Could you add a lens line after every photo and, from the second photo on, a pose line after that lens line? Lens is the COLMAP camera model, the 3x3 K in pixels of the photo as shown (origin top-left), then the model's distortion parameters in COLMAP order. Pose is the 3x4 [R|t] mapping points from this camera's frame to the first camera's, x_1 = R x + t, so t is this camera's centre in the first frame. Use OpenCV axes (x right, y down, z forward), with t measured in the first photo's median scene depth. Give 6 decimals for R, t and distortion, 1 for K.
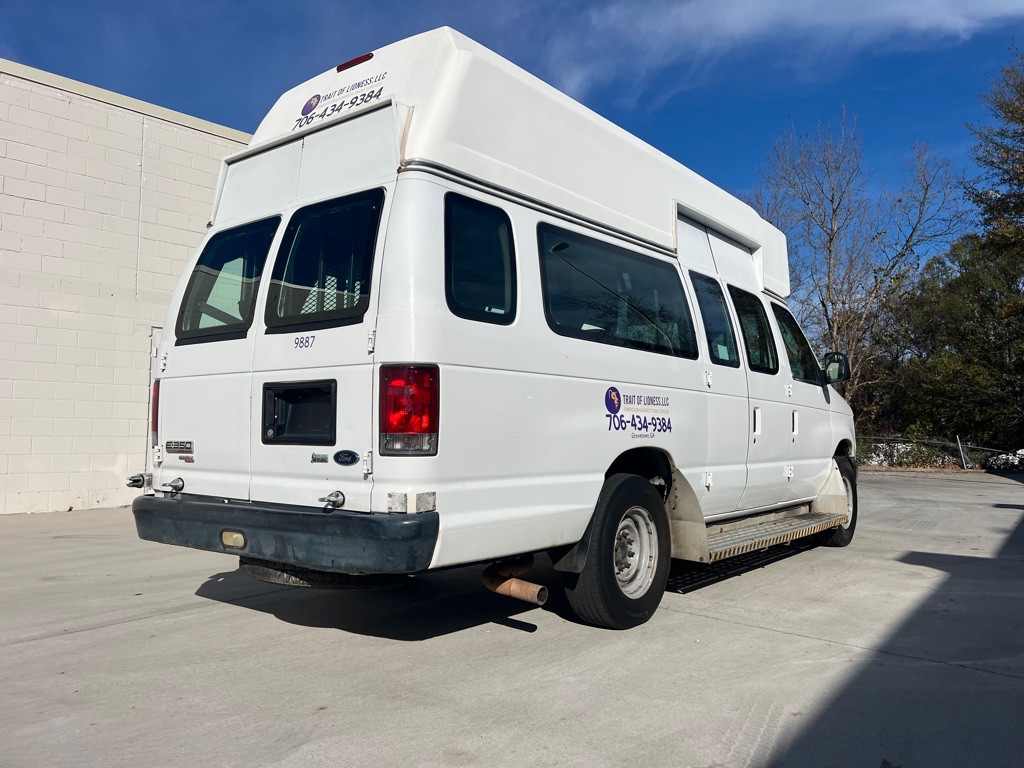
lens RADIAL K [[768.6, 0, 513.7], [0, 768.6, 377.2], [0, 0, 1]] dist [0.062090, -0.062407]
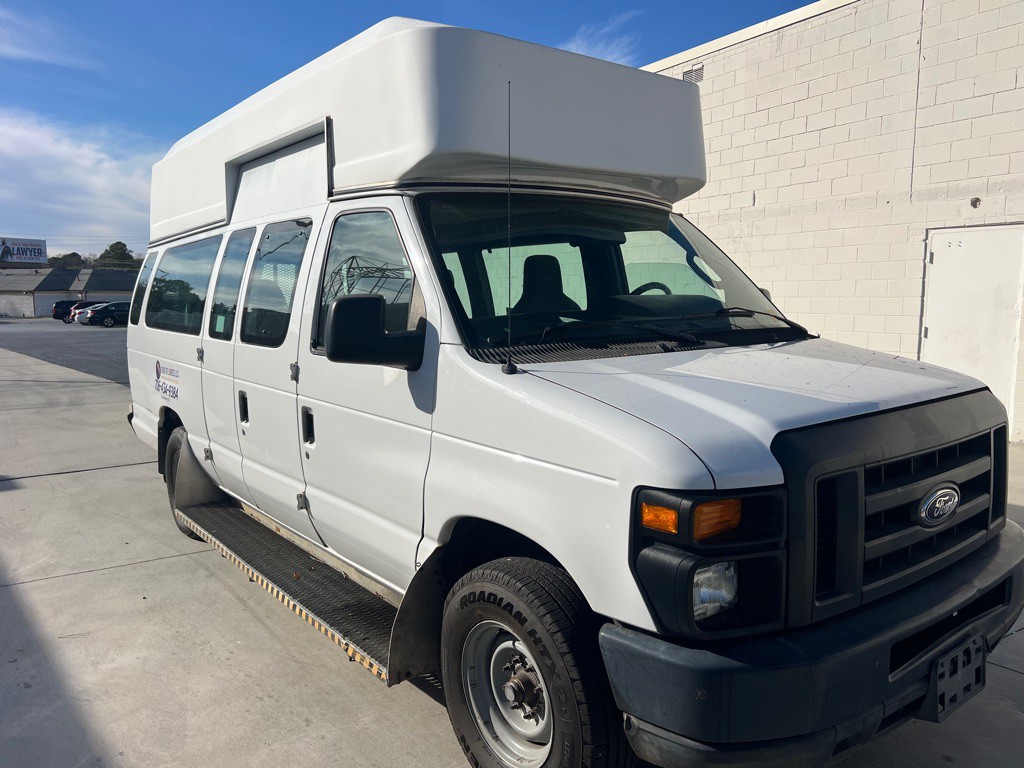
lens RADIAL K [[769.2, 0, 517.6], [0, 769.2, 389.1], [0, 0, 1]] dist [0.054271, -0.051166]
pose [[-0.231000, 0.114737, -0.966165, 1.335840], [0.080392, 0.991878, 0.098570, -0.022411], [0.969627, -0.054902, -0.238348, 1.935849]]
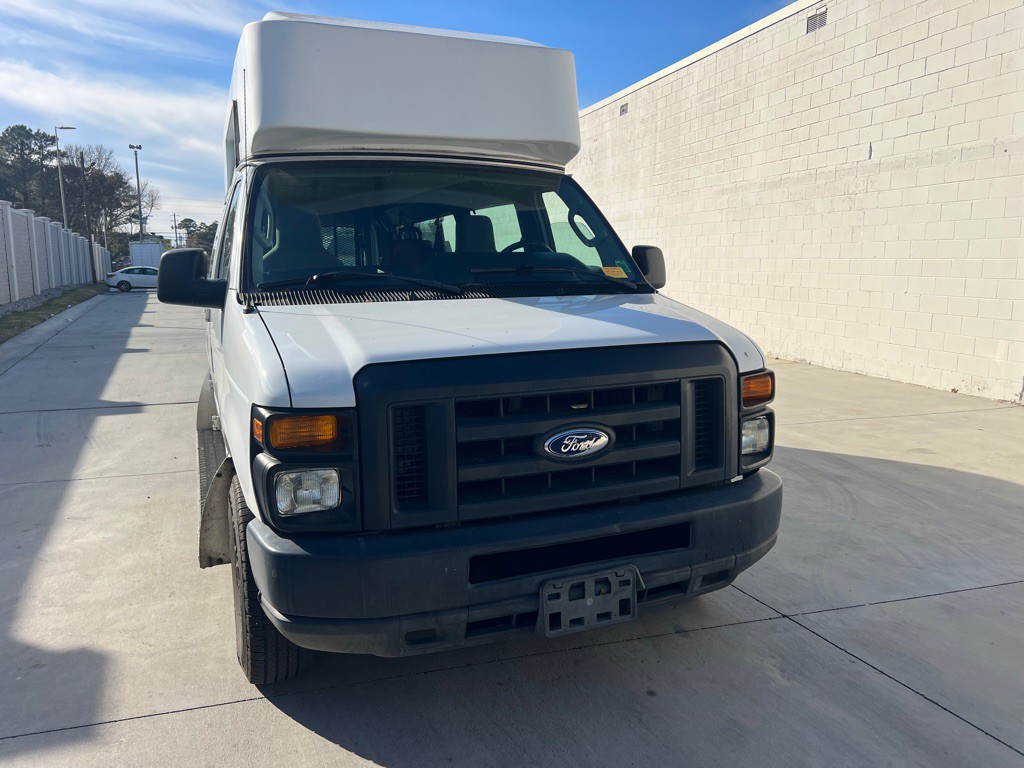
lens RADIAL K [[768.6, 0, 513.7], [0, 768.6, 377.2], [0, 0, 1]] dist [0.062090, -0.062407]
pose [[-0.491464, 0.127586, -0.861501, 1.263725], [0.069757, 0.991799, 0.107089, 0.024977], [0.868099, -0.007466, -0.496334, 2.383936]]
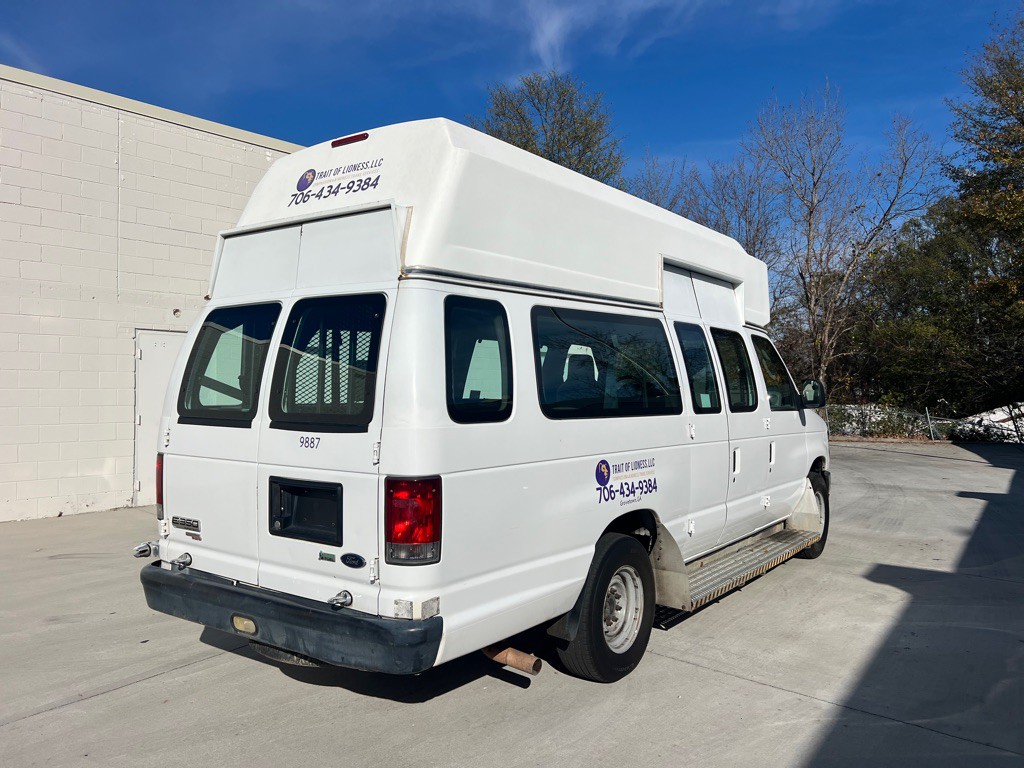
lens RADIAL K [[768.6, 0, 524.1], [0, 768.6, 381.8], [0, 0, 1]] dist [0.060472, -0.060268]
pose [[0.999275, -0.004270, 0.037834, -0.017232], [0.001719, 0.997739, 0.067182, -0.160988], [-0.038035, -0.067068, 0.997023, -0.036634]]
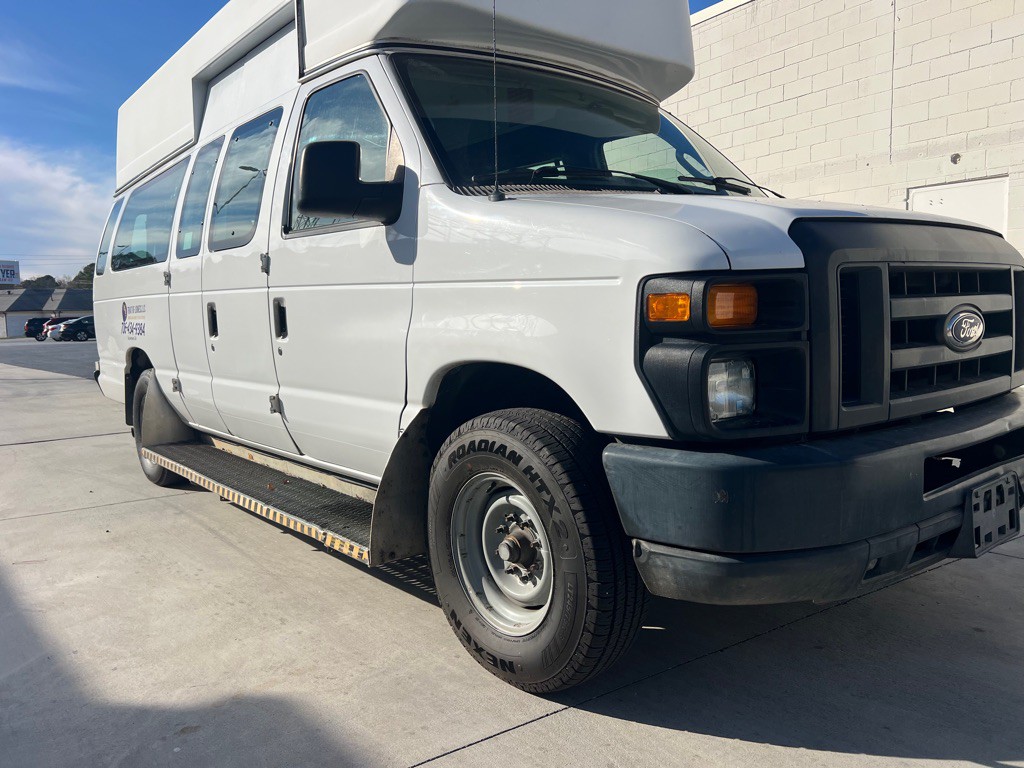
lens RADIAL K [[768.6, 0, 513.7], [0, 768.6, 377.2], [0, 0, 1]] dist [0.062090, -0.062407]
pose [[-0.208908, 0.083873, -0.974332, 1.301865], [0.098633, 0.993042, 0.064336, 0.121026], [0.972949, -0.082661, -0.215727, 1.906699]]
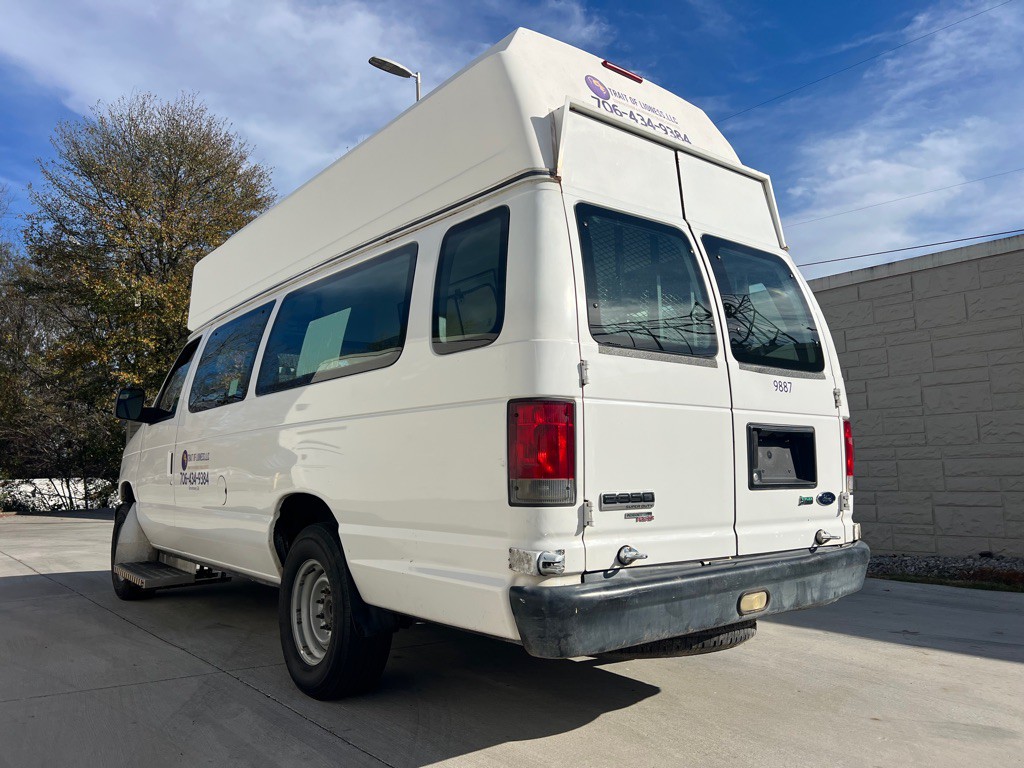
lens RADIAL K [[768.6, 0, 513.7], [0, 768.6, 377.2], [0, 0, 1]] dist [0.062090, -0.062407]
pose [[0.231779, 0.110425, 0.966481, -1.094029], [-0.060786, 0.993239, -0.098904, 0.052703], [-0.970867, -0.035825, 0.236924, 0.902678]]
